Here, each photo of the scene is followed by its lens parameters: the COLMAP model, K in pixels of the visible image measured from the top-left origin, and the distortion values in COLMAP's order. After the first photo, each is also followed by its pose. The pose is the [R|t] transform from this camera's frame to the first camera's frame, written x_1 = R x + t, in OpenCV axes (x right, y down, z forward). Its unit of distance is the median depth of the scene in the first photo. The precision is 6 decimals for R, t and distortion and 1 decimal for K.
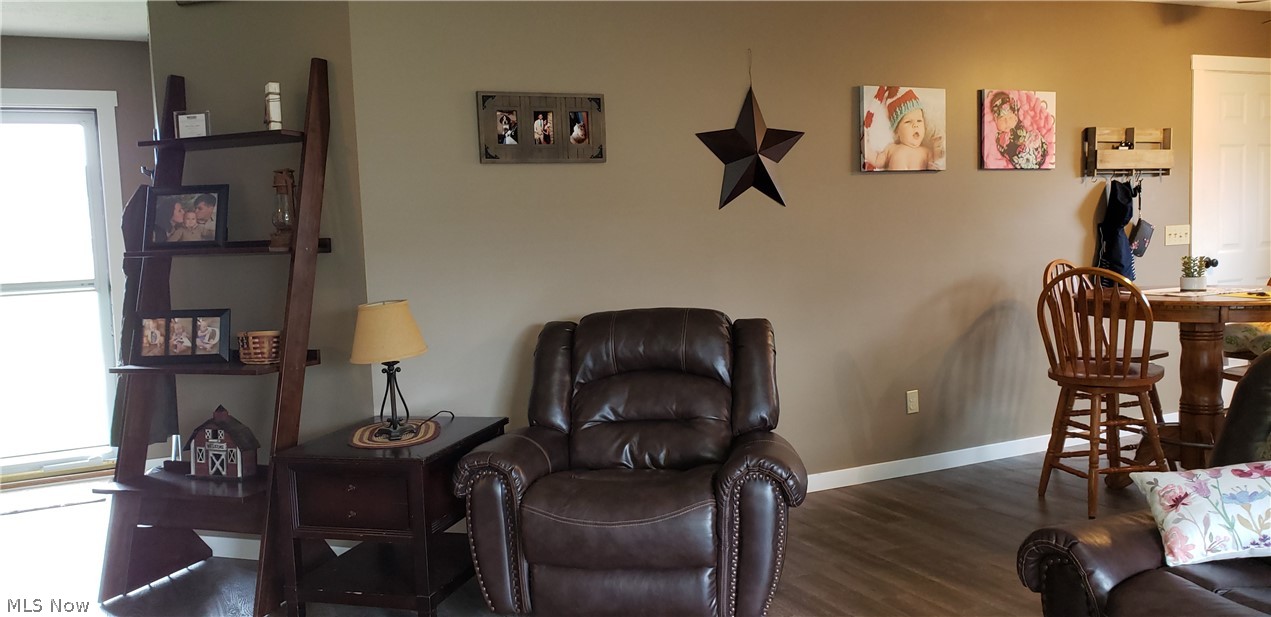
lens RADIAL K [[987.8, 0, 625.1], [0, 987.8, 311.4], [0, 0, 1]] dist [0.070752, -0.090663]
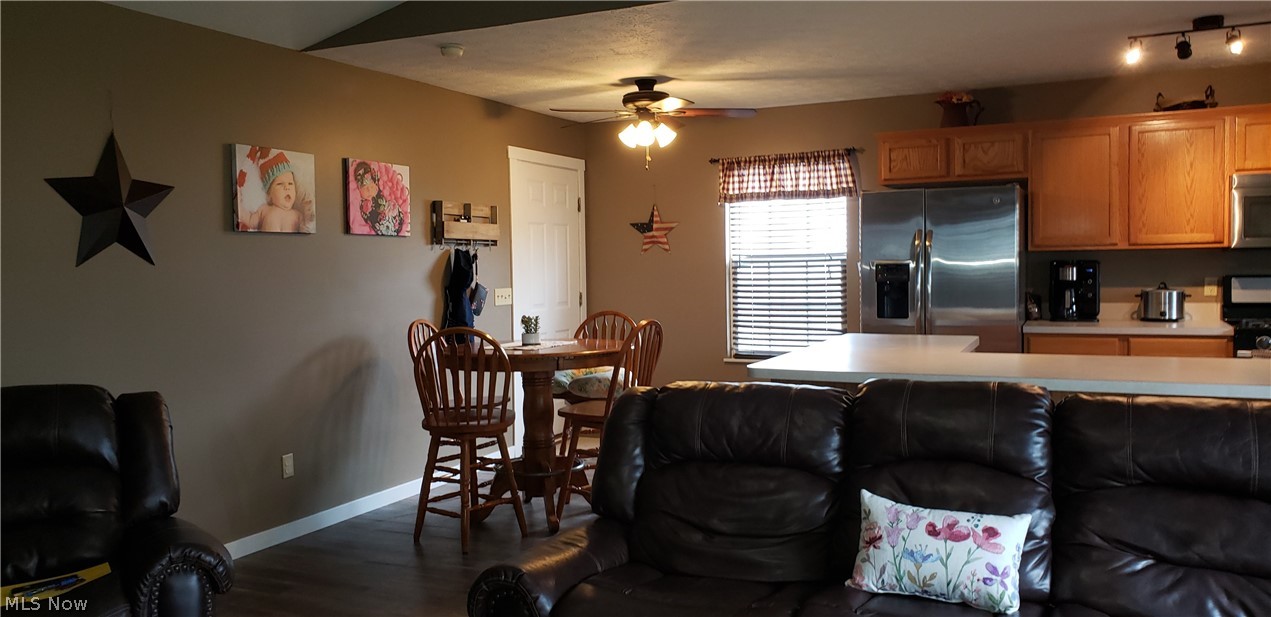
lens RADIAL K [[987.8, 0, 635.8], [0, 987.8, 312.0], [0, 0, 1]] dist [0.070752, -0.090663]
pose [[0.773149, -0.009101, 0.634159, -0.088356], [0.043513, 0.998302, -0.038724, -0.009680], [-0.632730, 0.057534, 0.772232, 0.013880]]
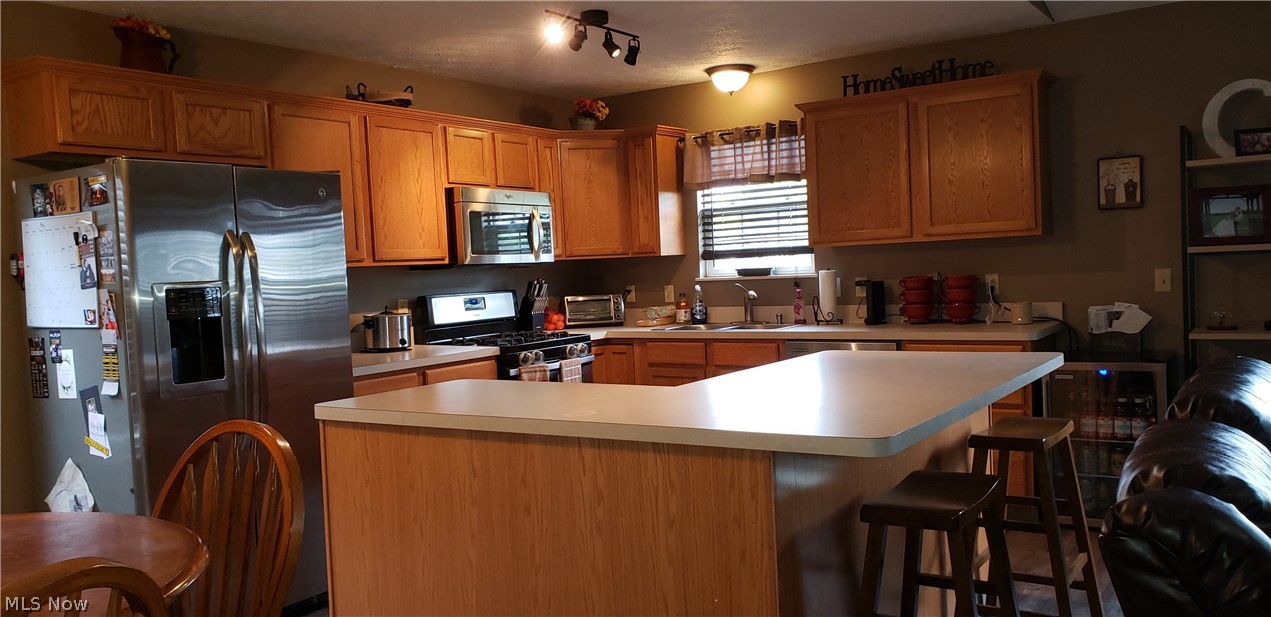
lens RADIAL K [[987.8, 0, 639.9], [0, 987.8, 320.3], [0, 0, 1]] dist [0.070752, -0.090663]
pose [[-0.503818, 0.010141, 0.863750, 0.186384], [0.135087, 0.988553, 0.067189, -0.096099], [-0.853182, 0.150533, -0.499421, 0.976414]]
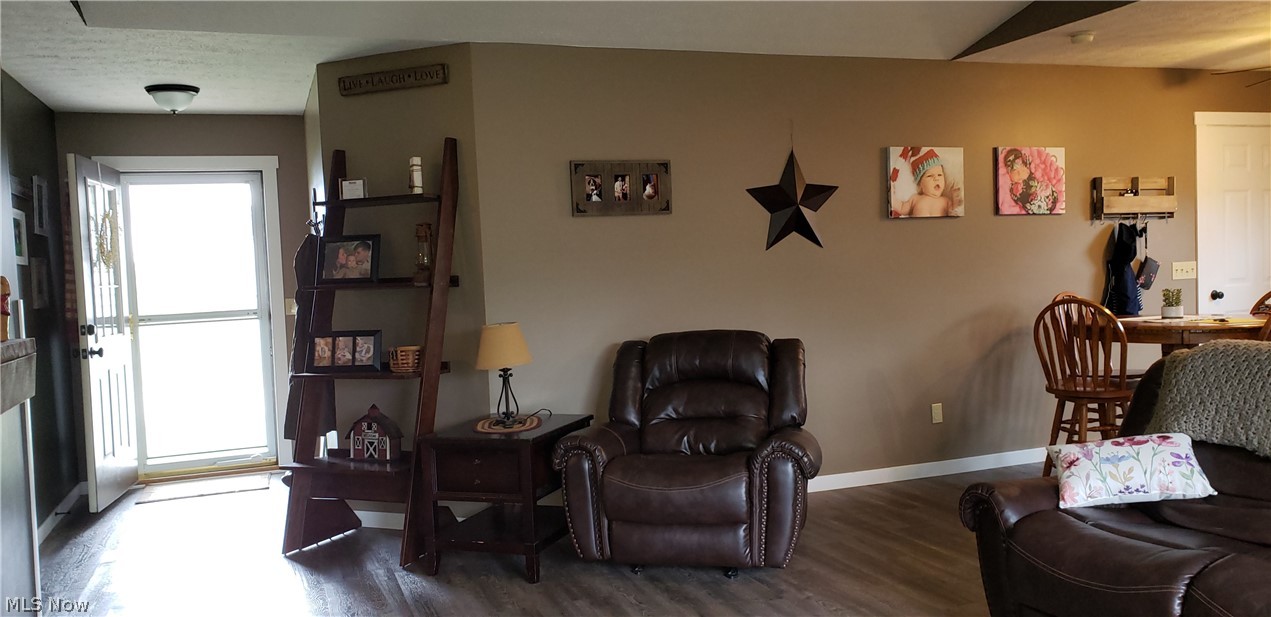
lens RADIAL K [[987.8, 0, 631.0], [0, 987.8, 316.5], [0, 0, 1]] dist [0.070752, -0.090663]
pose [[0.996847, 0.000924, -0.079339, 0.028351], [-0.003267, 0.999562, -0.029408, 0.015313], [0.079277, 0.029574, 0.996414, -0.243282]]
